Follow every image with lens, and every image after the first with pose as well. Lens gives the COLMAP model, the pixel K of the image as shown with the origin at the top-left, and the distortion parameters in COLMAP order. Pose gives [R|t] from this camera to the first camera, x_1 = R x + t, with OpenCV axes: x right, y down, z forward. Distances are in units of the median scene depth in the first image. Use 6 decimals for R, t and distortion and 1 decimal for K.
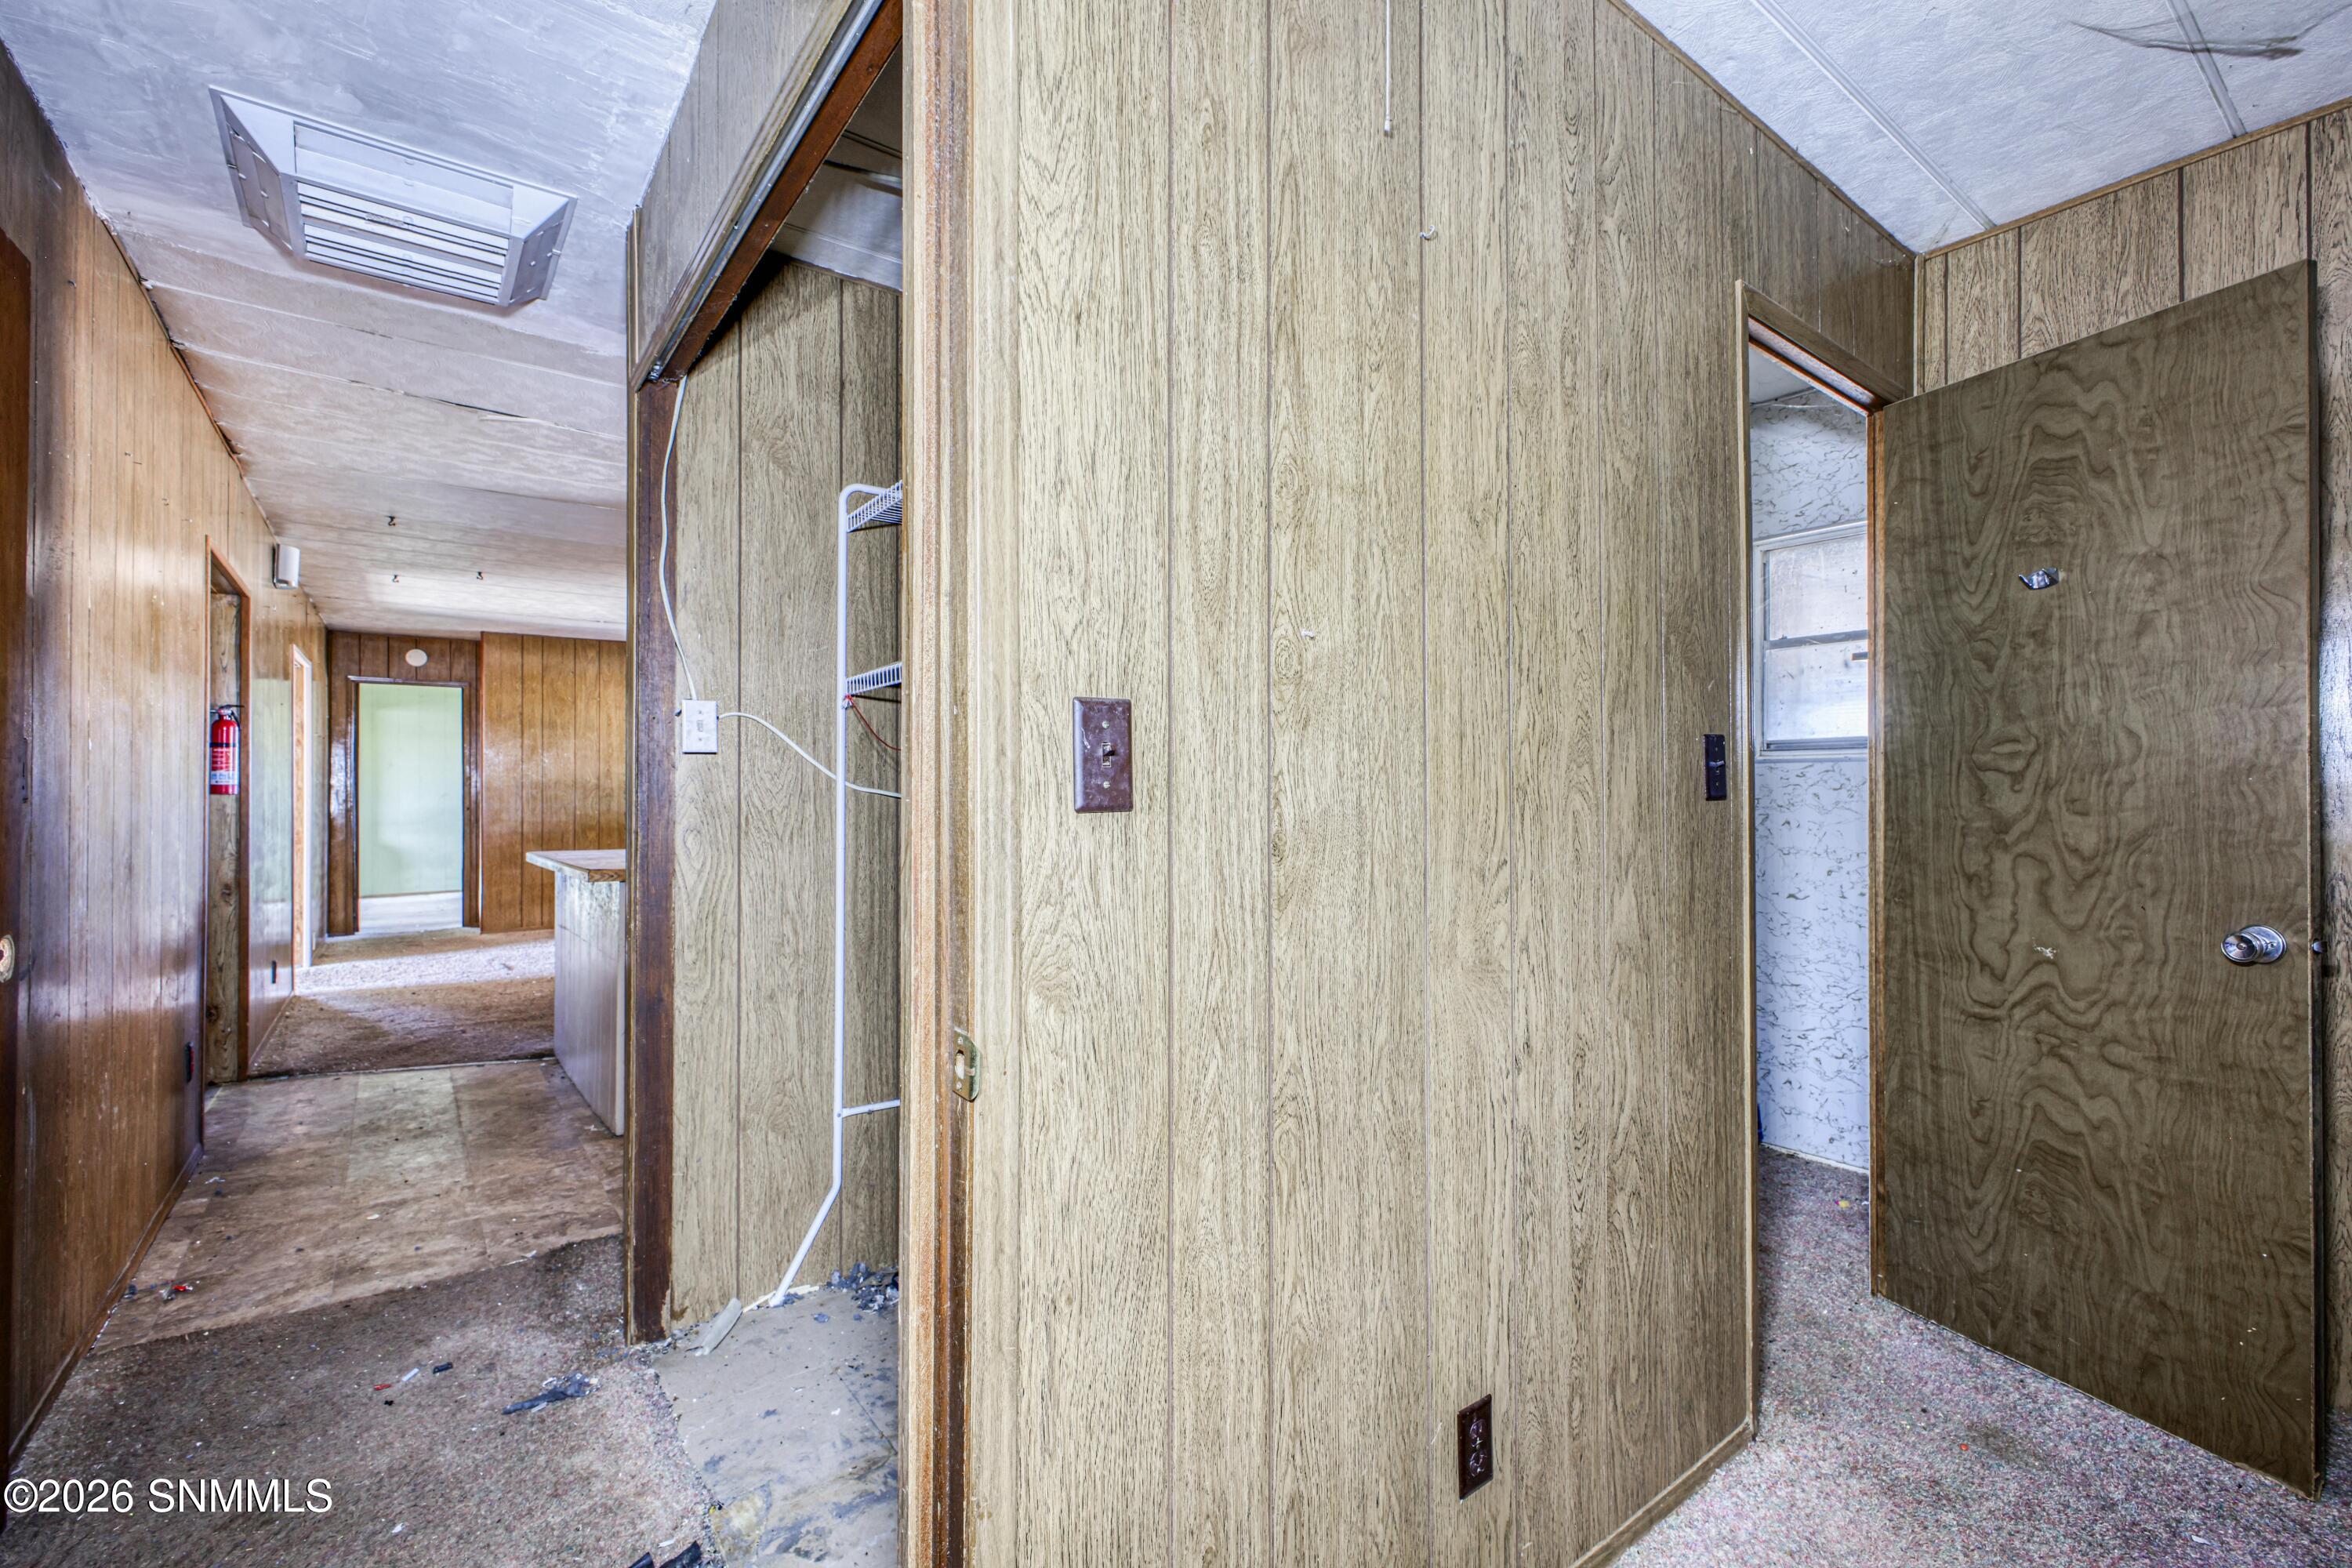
lens RADIAL K [[949.7, 0, 1181.6], [0, 949.7, 769.7], [0, 0, 1]] dist [0.001336, 0.000033]
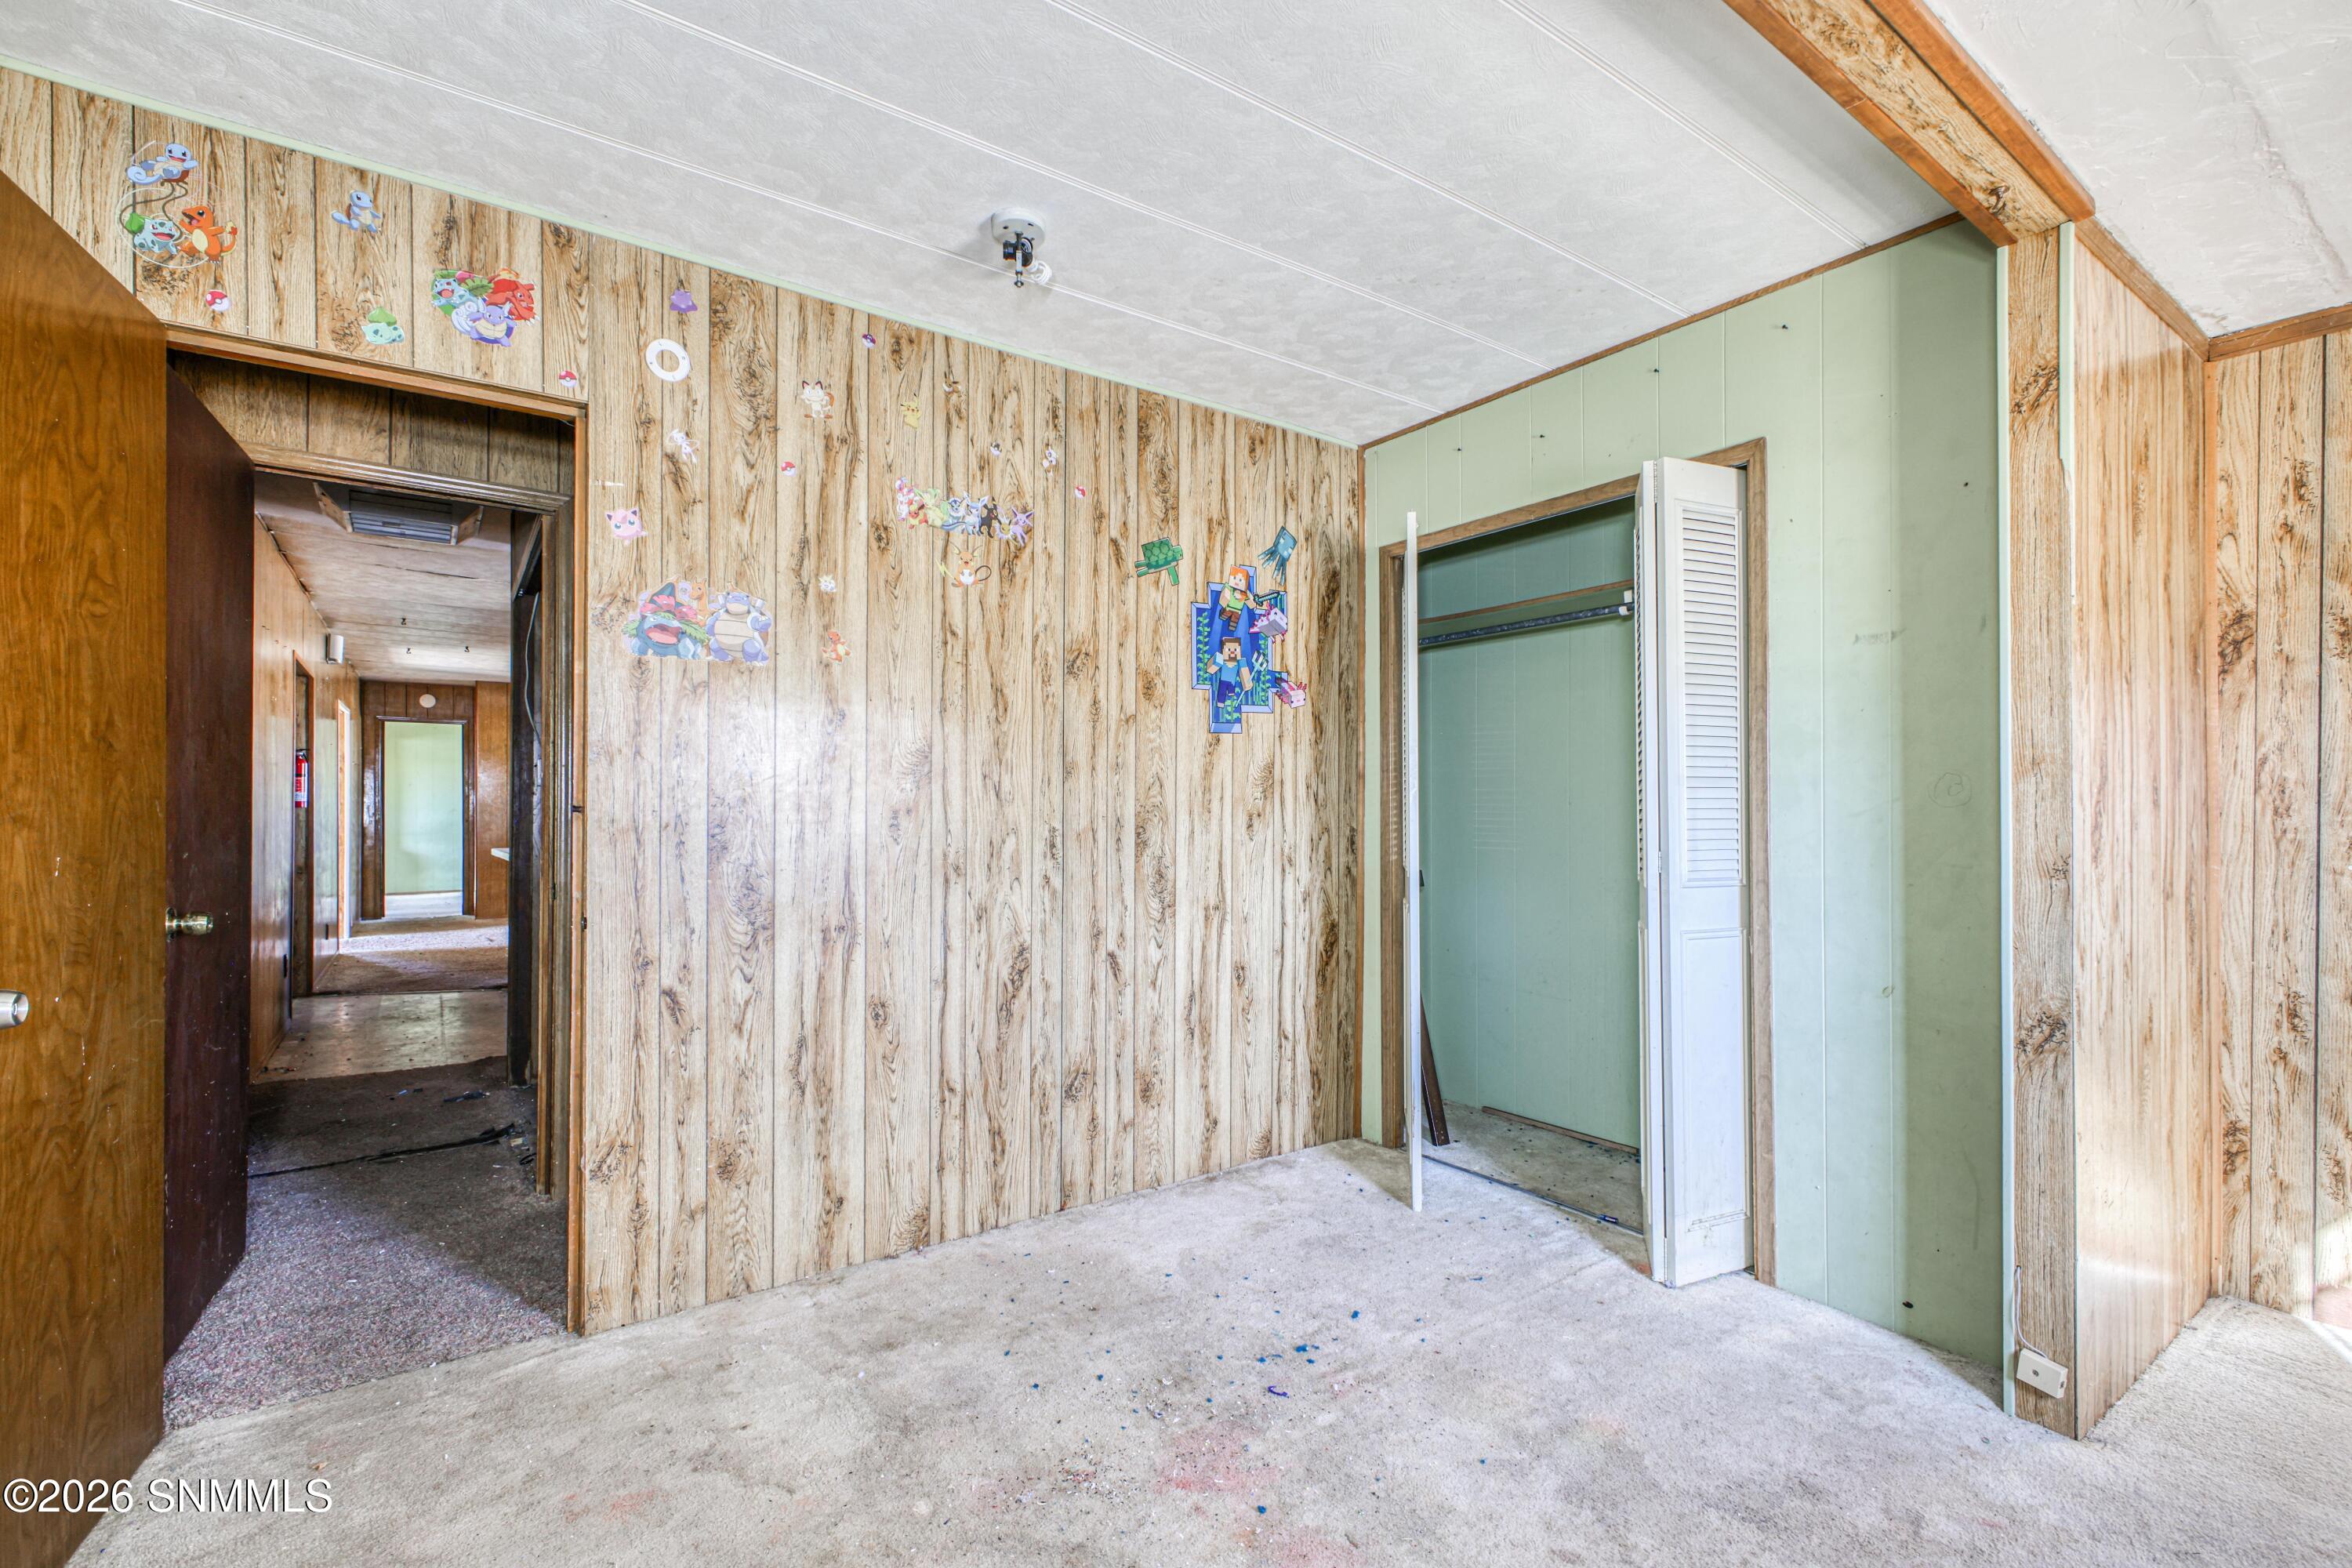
lens RADIAL K [[1047.3, 0, 1176.8], [0, 1047.3, 798.6], [0, 0, 1]] dist [-0.000210, -0.000538]
pose [[0.997657, 0.007194, -0.068031, 0.340116], [-0.006629, 0.999942, 0.008516, -0.007931], [0.068088, -0.008045, 0.997647, -0.384548]]
